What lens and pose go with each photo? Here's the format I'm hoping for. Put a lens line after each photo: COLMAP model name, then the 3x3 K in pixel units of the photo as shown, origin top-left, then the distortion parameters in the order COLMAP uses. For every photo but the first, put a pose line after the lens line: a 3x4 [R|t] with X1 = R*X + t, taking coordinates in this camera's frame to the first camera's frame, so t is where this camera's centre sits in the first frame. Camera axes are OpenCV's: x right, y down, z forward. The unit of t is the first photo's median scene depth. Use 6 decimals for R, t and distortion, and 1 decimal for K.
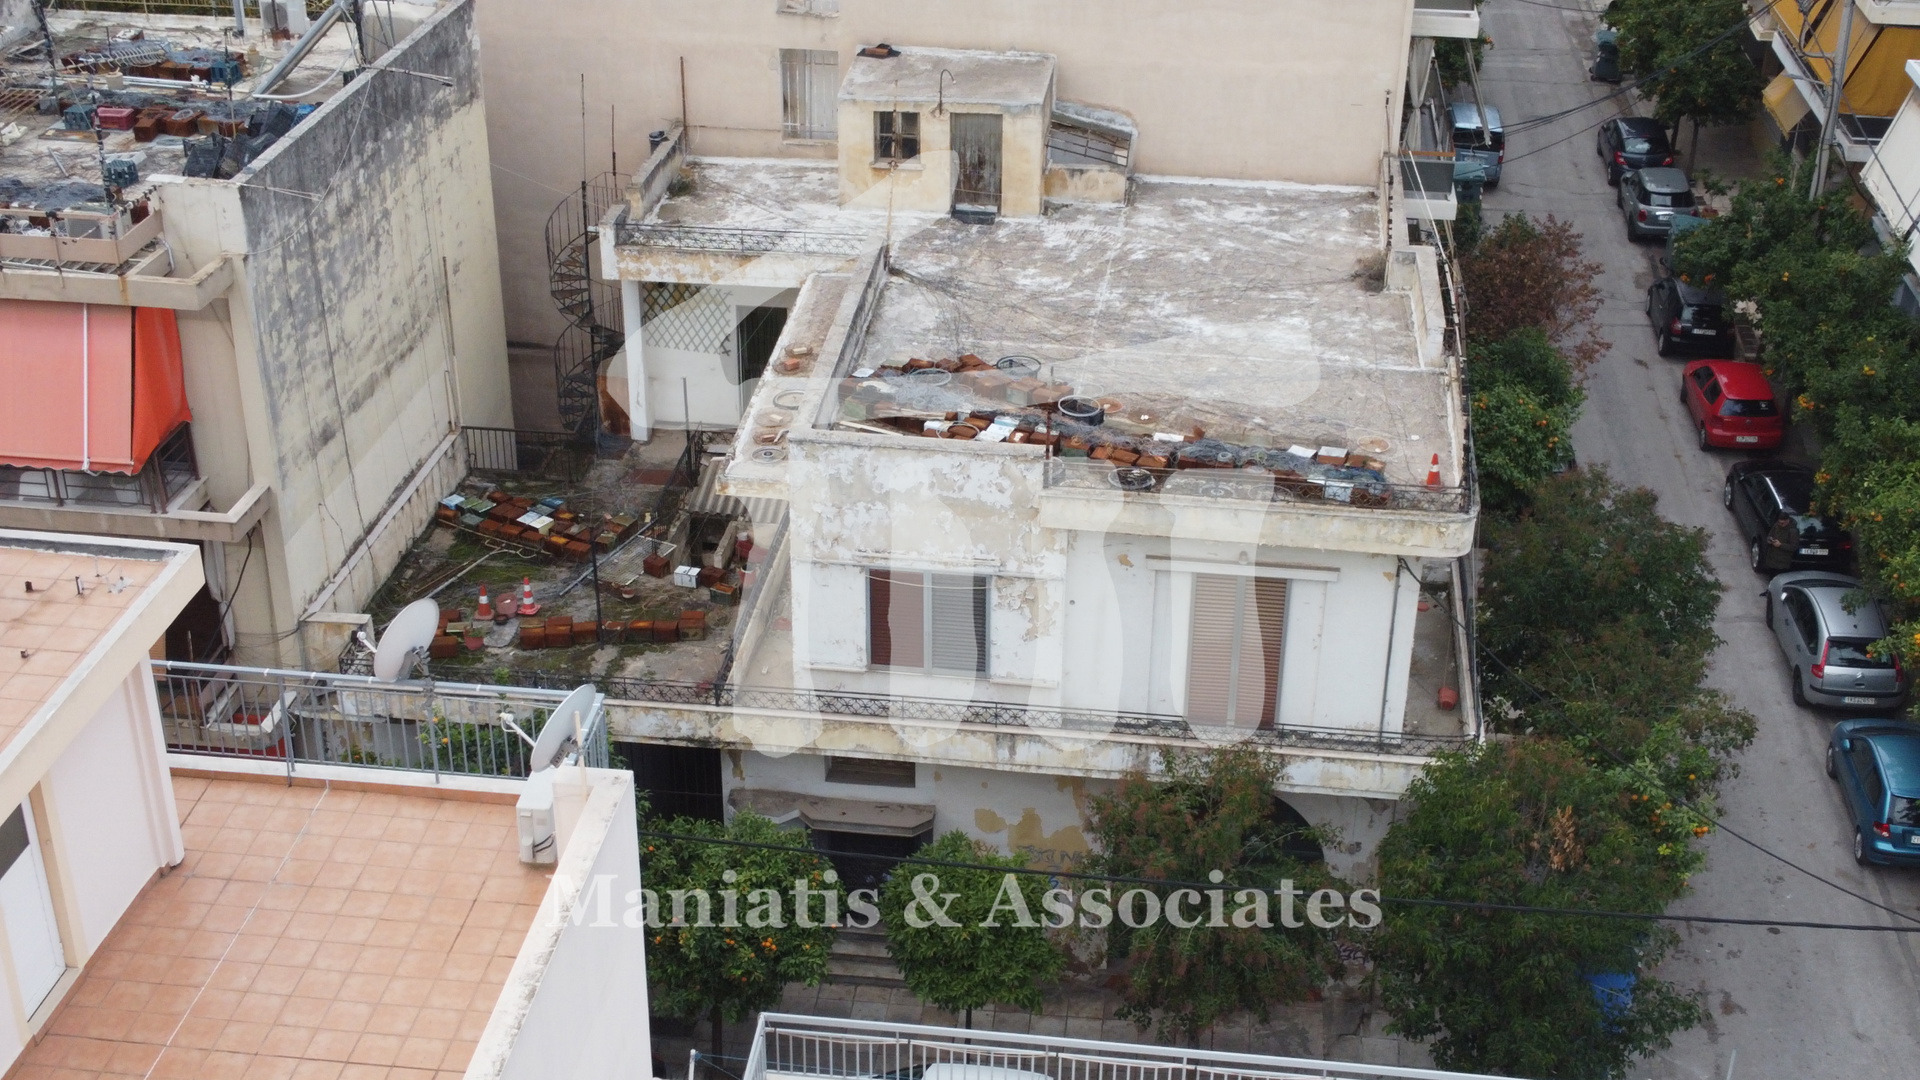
lens RADIAL K [[2336.2, 0, 967.9], [0, 2336.2, 541.2], [0, 0, 1]] dist [0.015297, -0.049971]
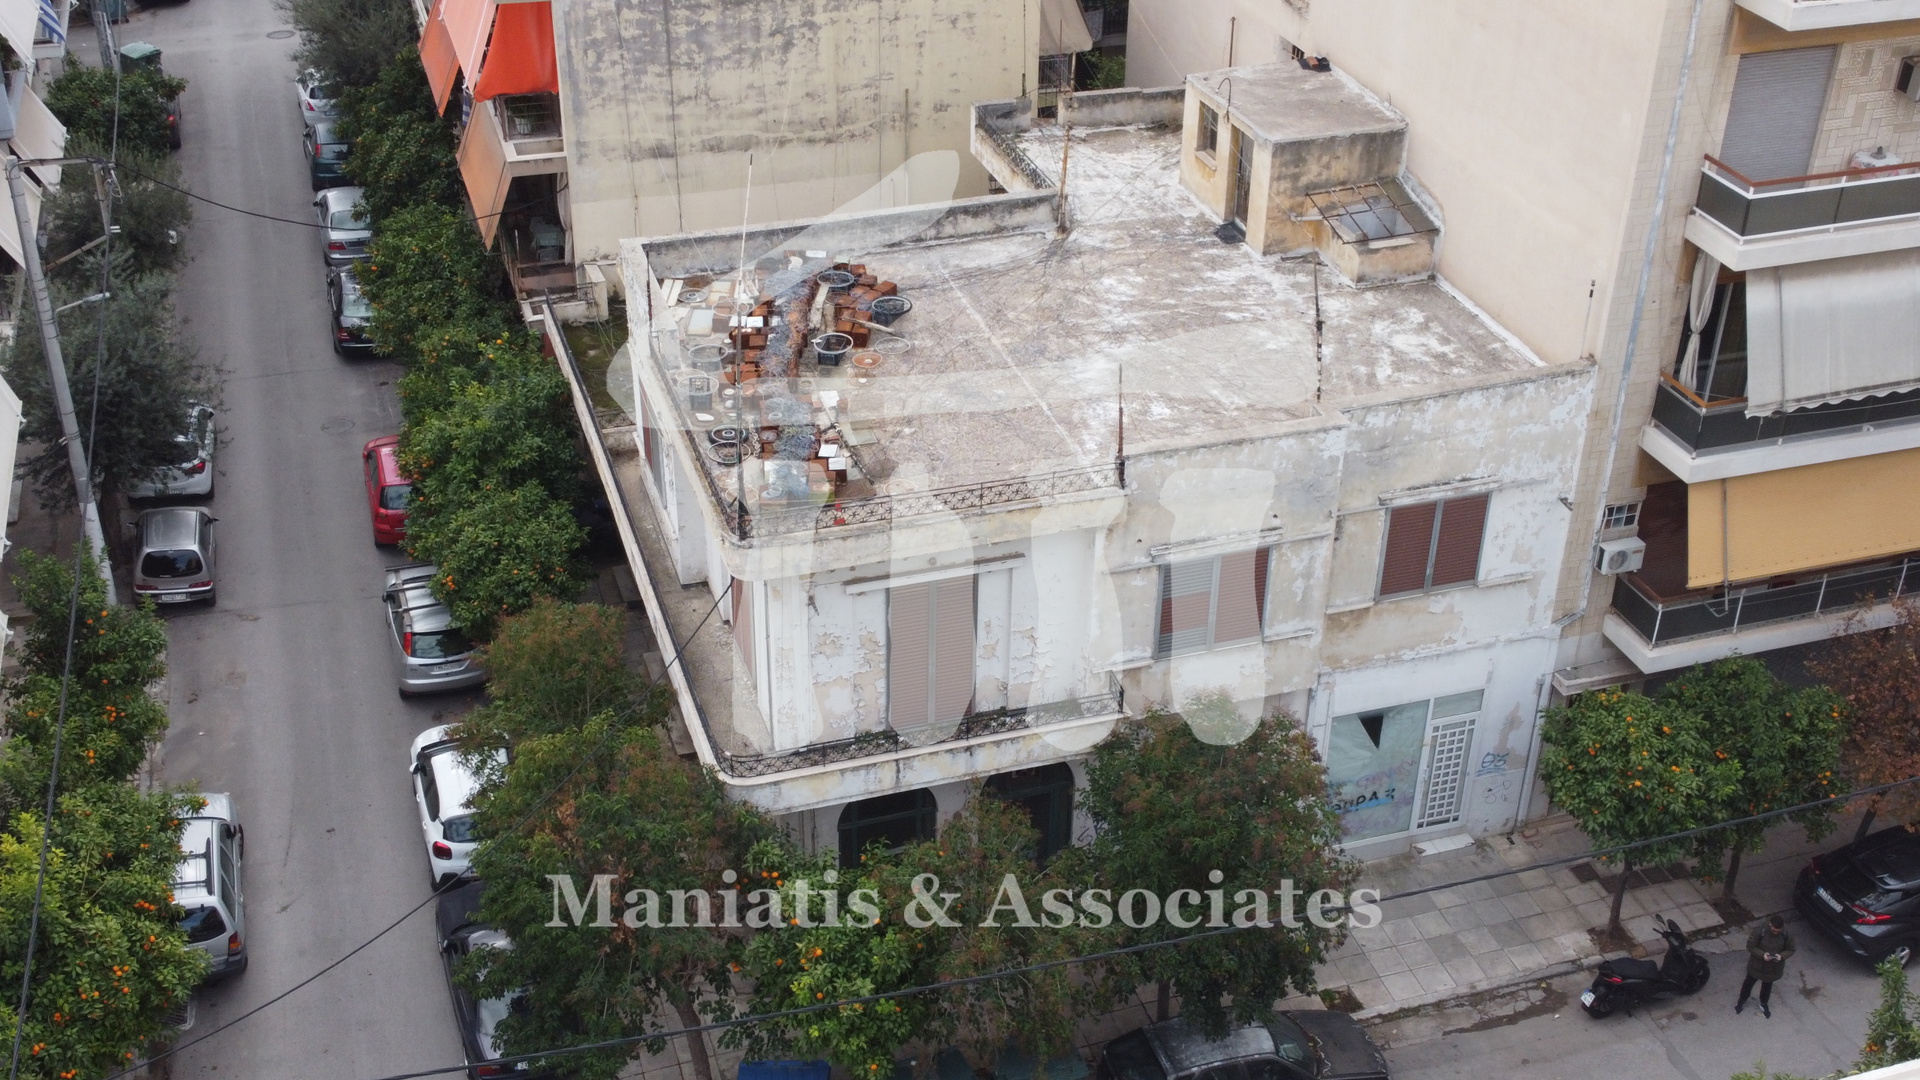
lens RADIAL K [[2141.4, 0, 965.2], [0, 2141.4, 540.2], [0, 0, 1]] dist [0.013845, -0.034108]
pose [[0.419037, 0.467673, -0.778261, 0.790140], [-0.433121, 0.856296, 0.281362, -0.254231], [0.798006, 0.219180, 0.561379, 0.458804]]
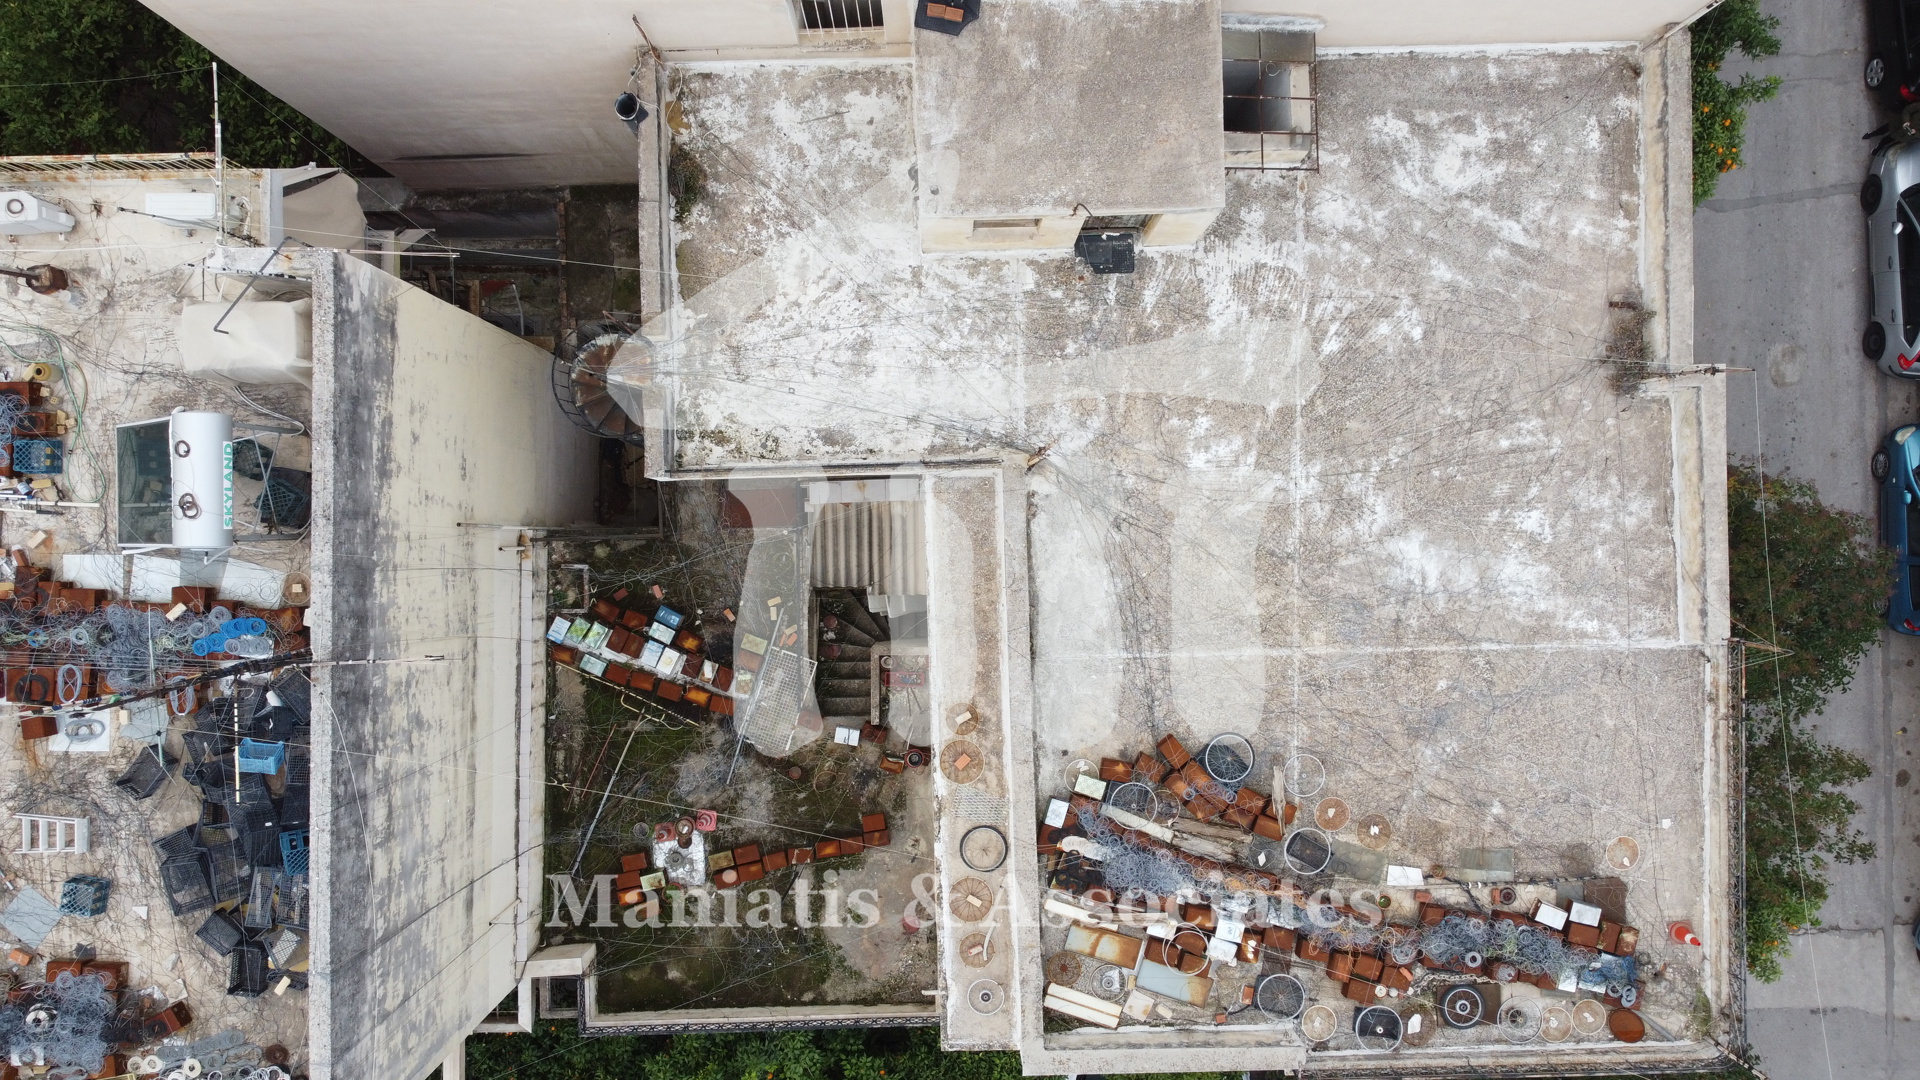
lens RADIAL K [[1442.7, 0, 961.4], [0, 1442.7, 548.8], [0, 0, 1]] dist [0.008543, -0.012730]
pose [[0.990424, -0.138038, 0.002532, -0.062053], [0.062710, 0.466128, 0.882492, -0.545050], [-0.122998, -0.873882, 0.470320, 0.765269]]
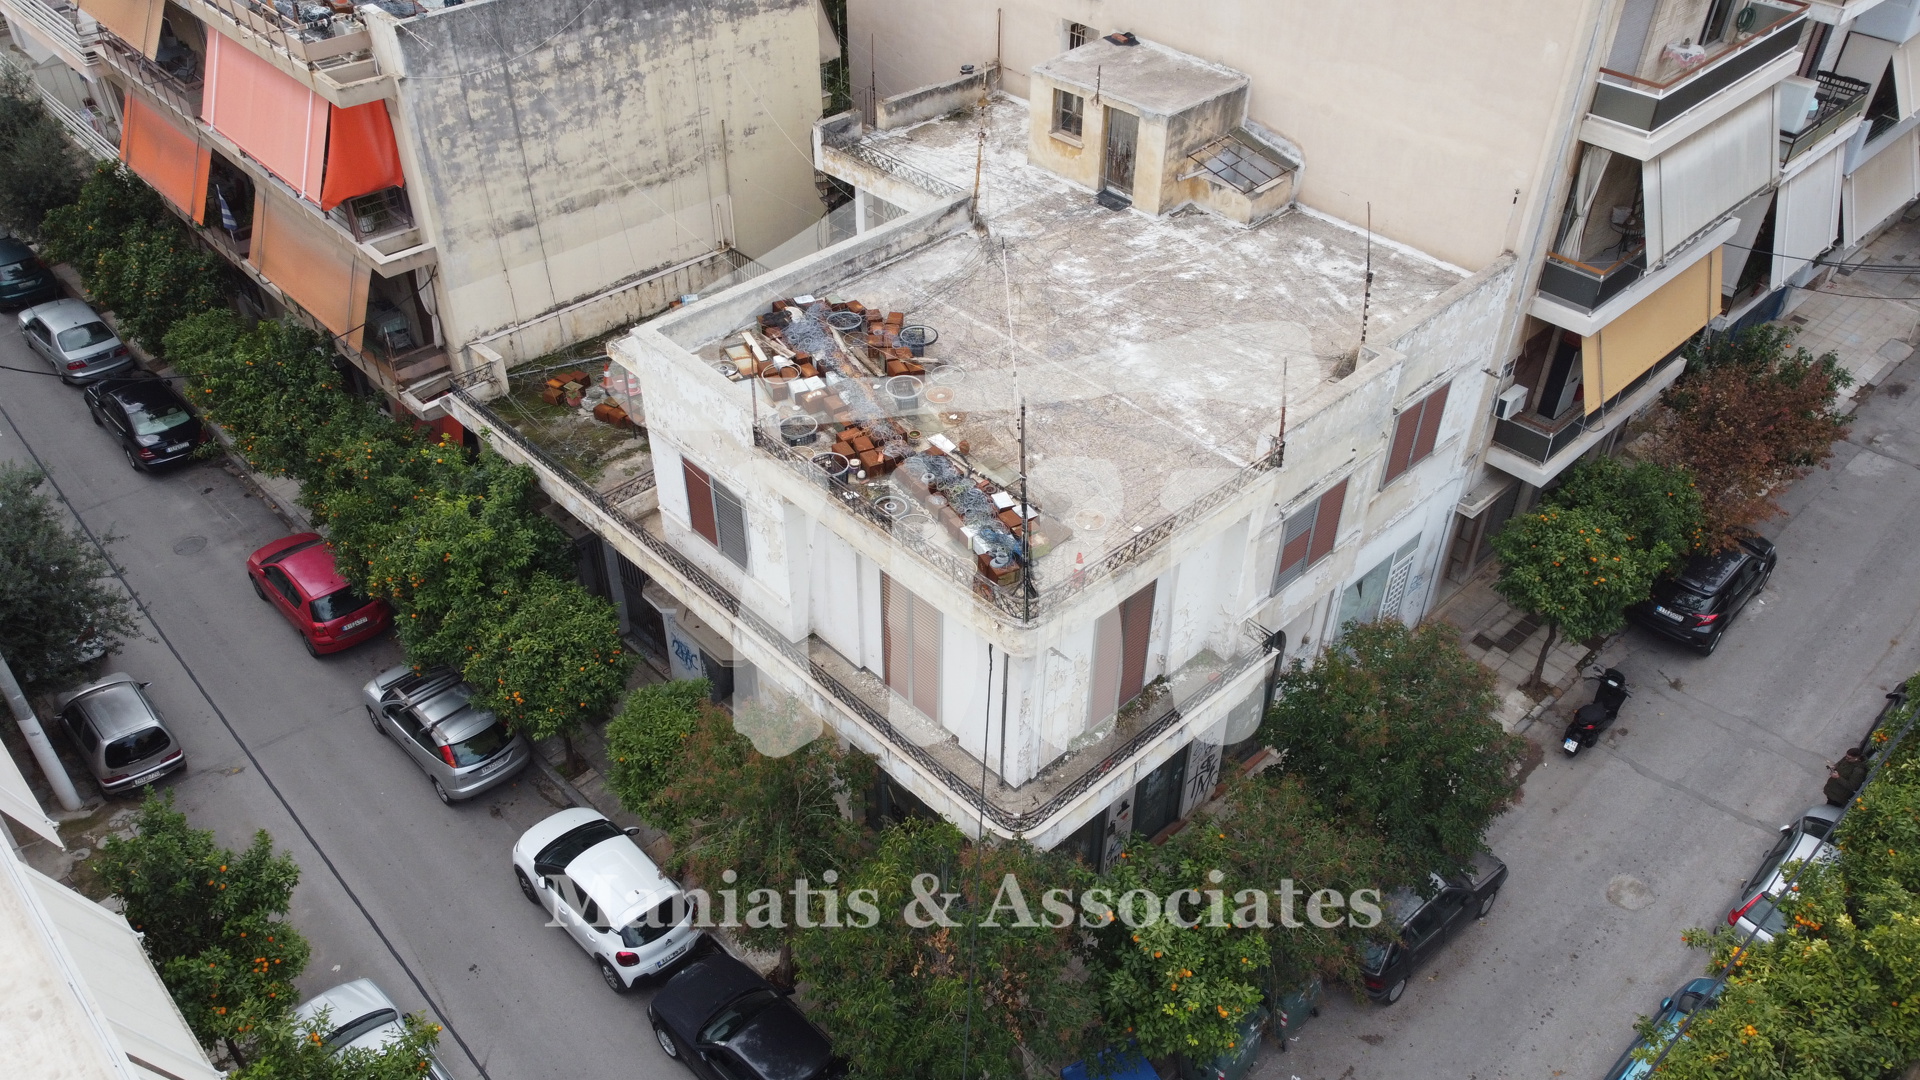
lens RADIAL K [[1451.5, 0, 960.0], [0, 1451.5, 540.0], [0, 0, 1]] dist [0.005473, -0.010151]
pose [[0.773304, 0.390646, -0.499397, 0.397270], [-0.298553, 0.919212, 0.256739, -0.158342], [0.559346, -0.049441, 0.827459, 0.388702]]
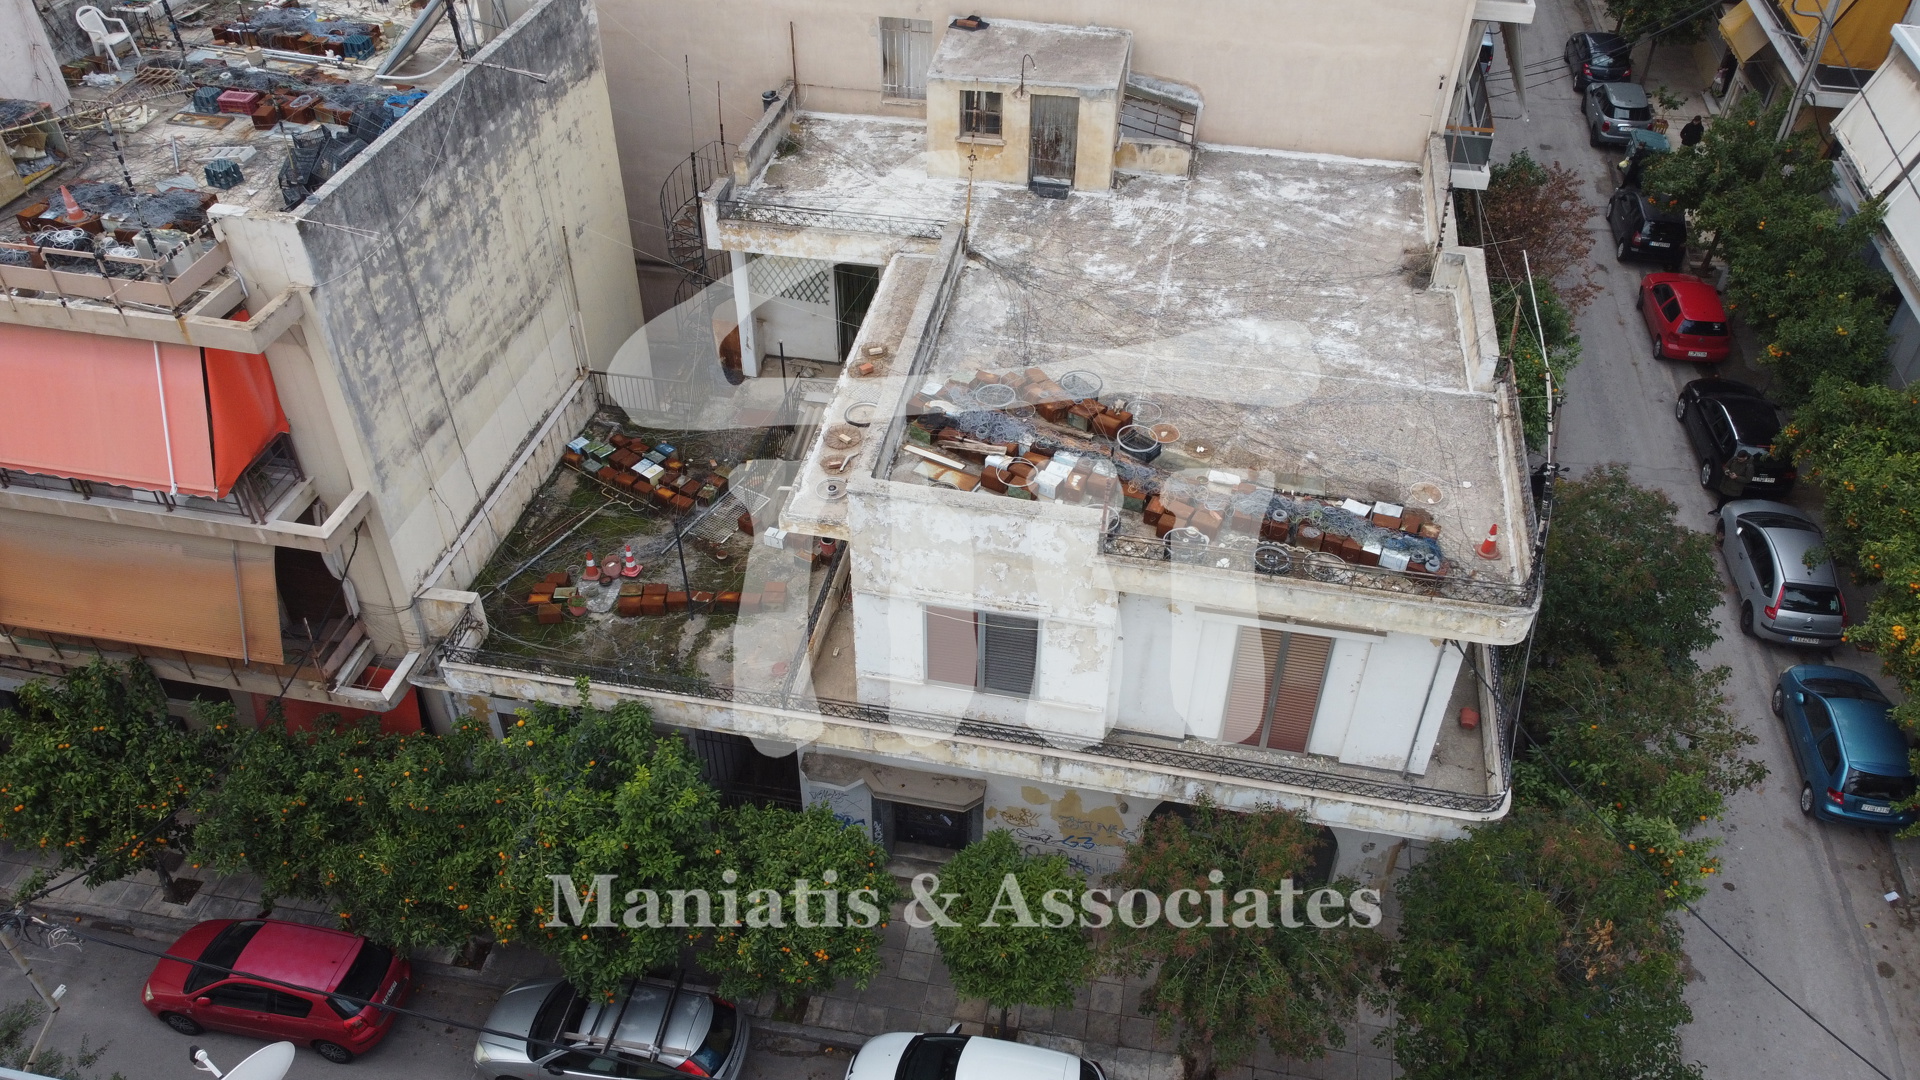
lens RADIAL K [[1451.5, 0, 960.0], [0, 1451.5, 540.0], [0, 0, 1]] dist [0.005473, -0.010151]
pose [[0.997501, 0.043542, -0.055631, 0.006418], [-0.030775, 0.976652, 0.212613, -0.131930], [0.063590, -0.210369, 0.975552, 0.323159]]
